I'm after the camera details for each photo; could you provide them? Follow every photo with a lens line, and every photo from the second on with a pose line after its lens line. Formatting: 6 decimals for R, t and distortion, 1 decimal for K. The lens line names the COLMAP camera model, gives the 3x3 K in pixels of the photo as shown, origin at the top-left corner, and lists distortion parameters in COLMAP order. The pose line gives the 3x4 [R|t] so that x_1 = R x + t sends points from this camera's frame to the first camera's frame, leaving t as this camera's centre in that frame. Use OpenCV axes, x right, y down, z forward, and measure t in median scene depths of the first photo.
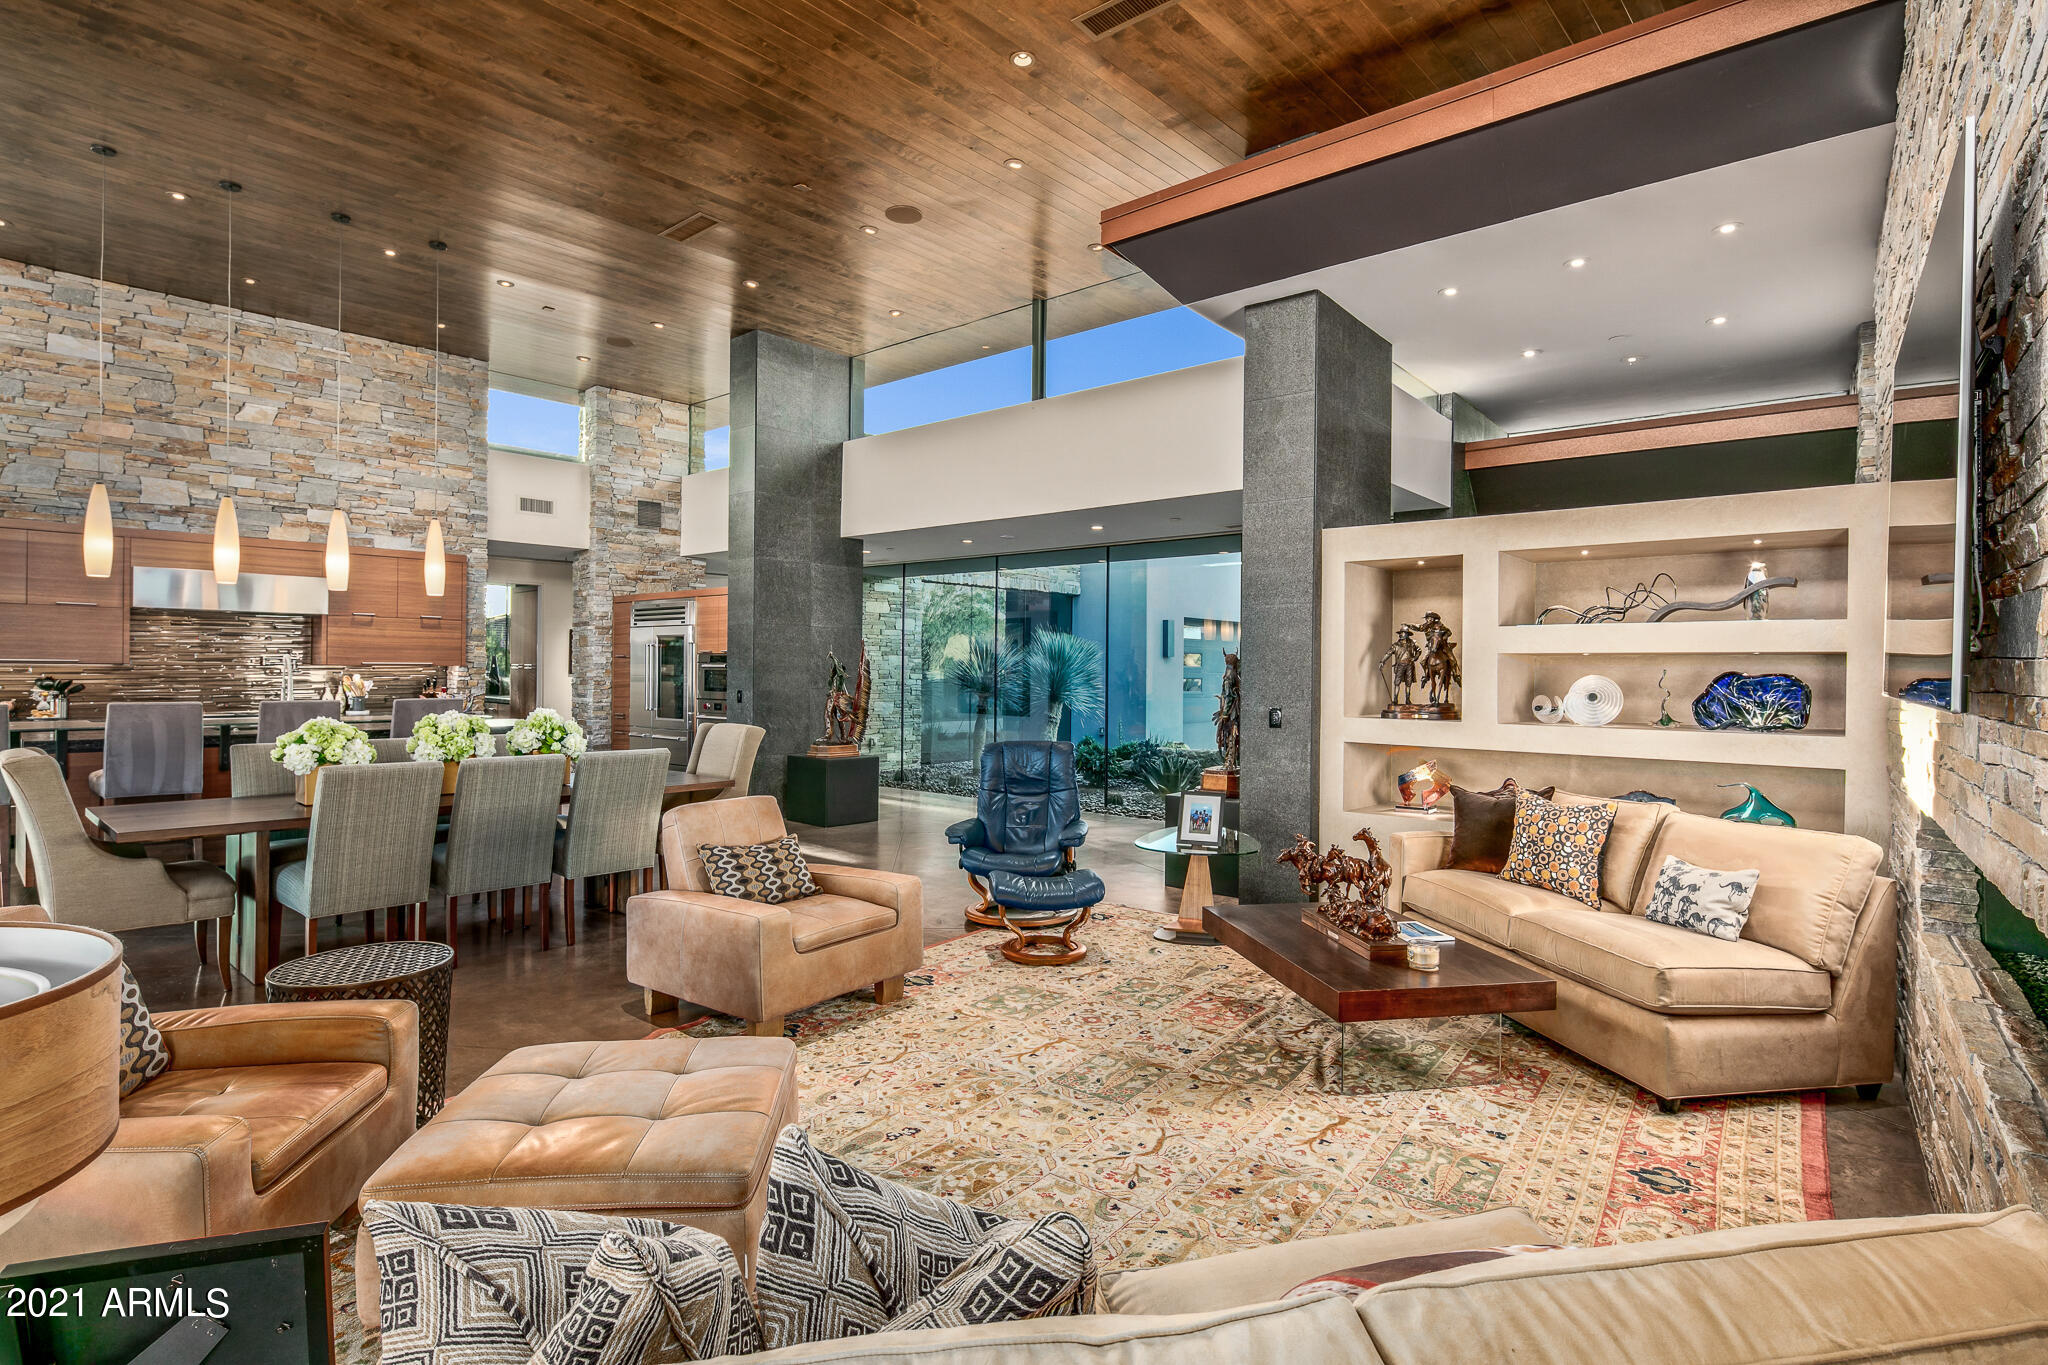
lens RADIAL K [[1001.6, 0, 1029.0], [0, 1001.6, 687.8], [0, 0, 1]] dist [-0.001263, -0.002092]
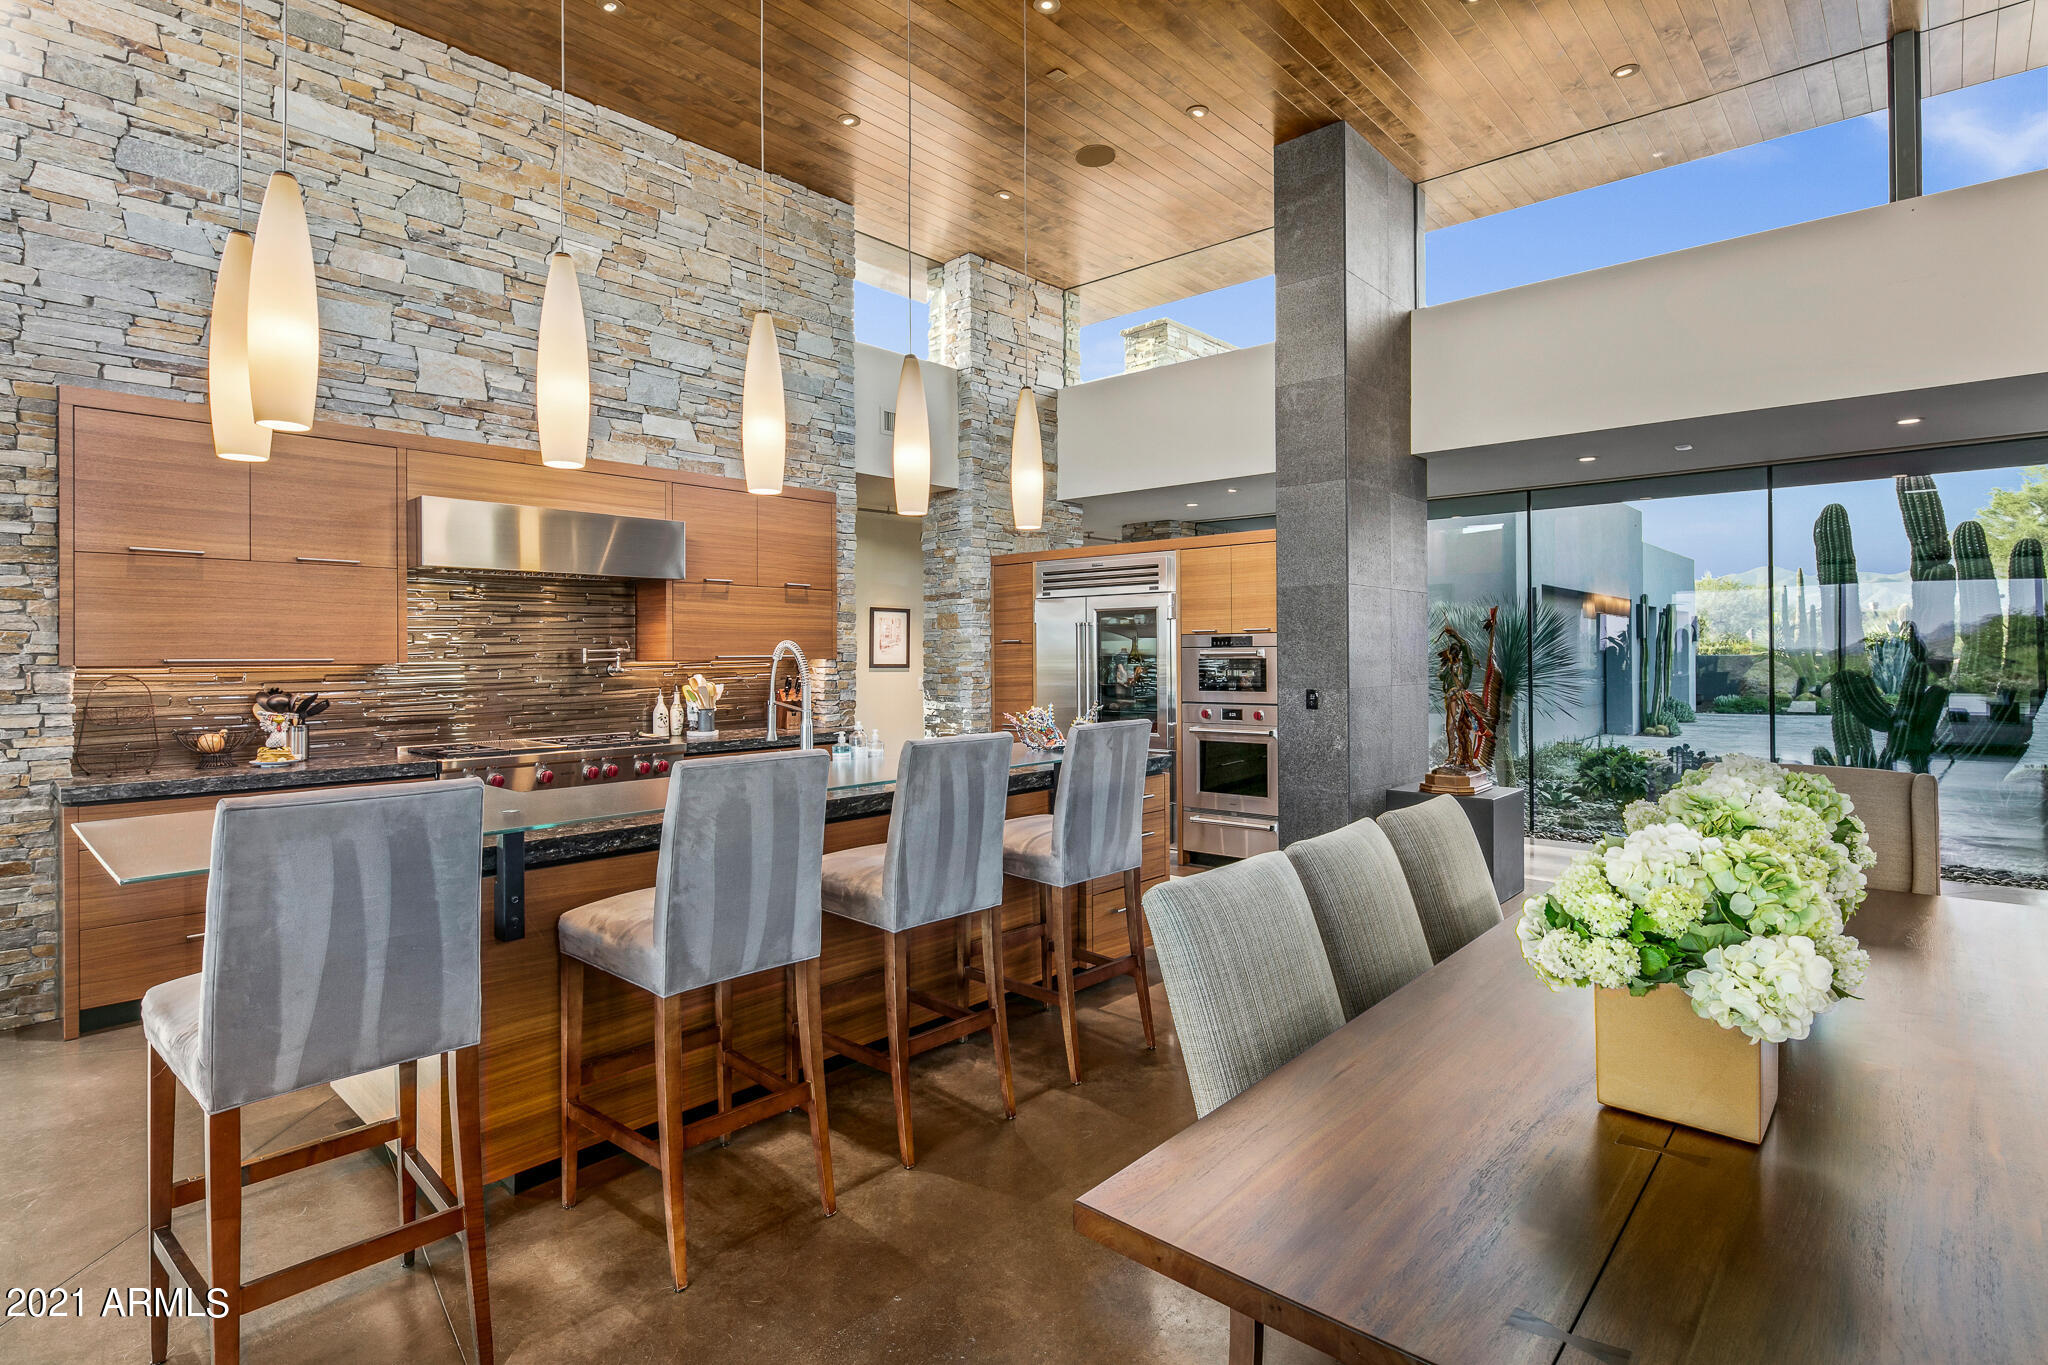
lens RADIAL K [[1003.1, 0, 1030.8], [0, 1003.1, 669.0], [0, 0, 1]] dist [0.005673, -0.005285]
pose [[0.999848, -0.017279, -0.002178, -0.482423], [0.017269, 0.999840, -0.004560, -0.010689], [0.002257, 0.004522, 0.999987, 0.371445]]
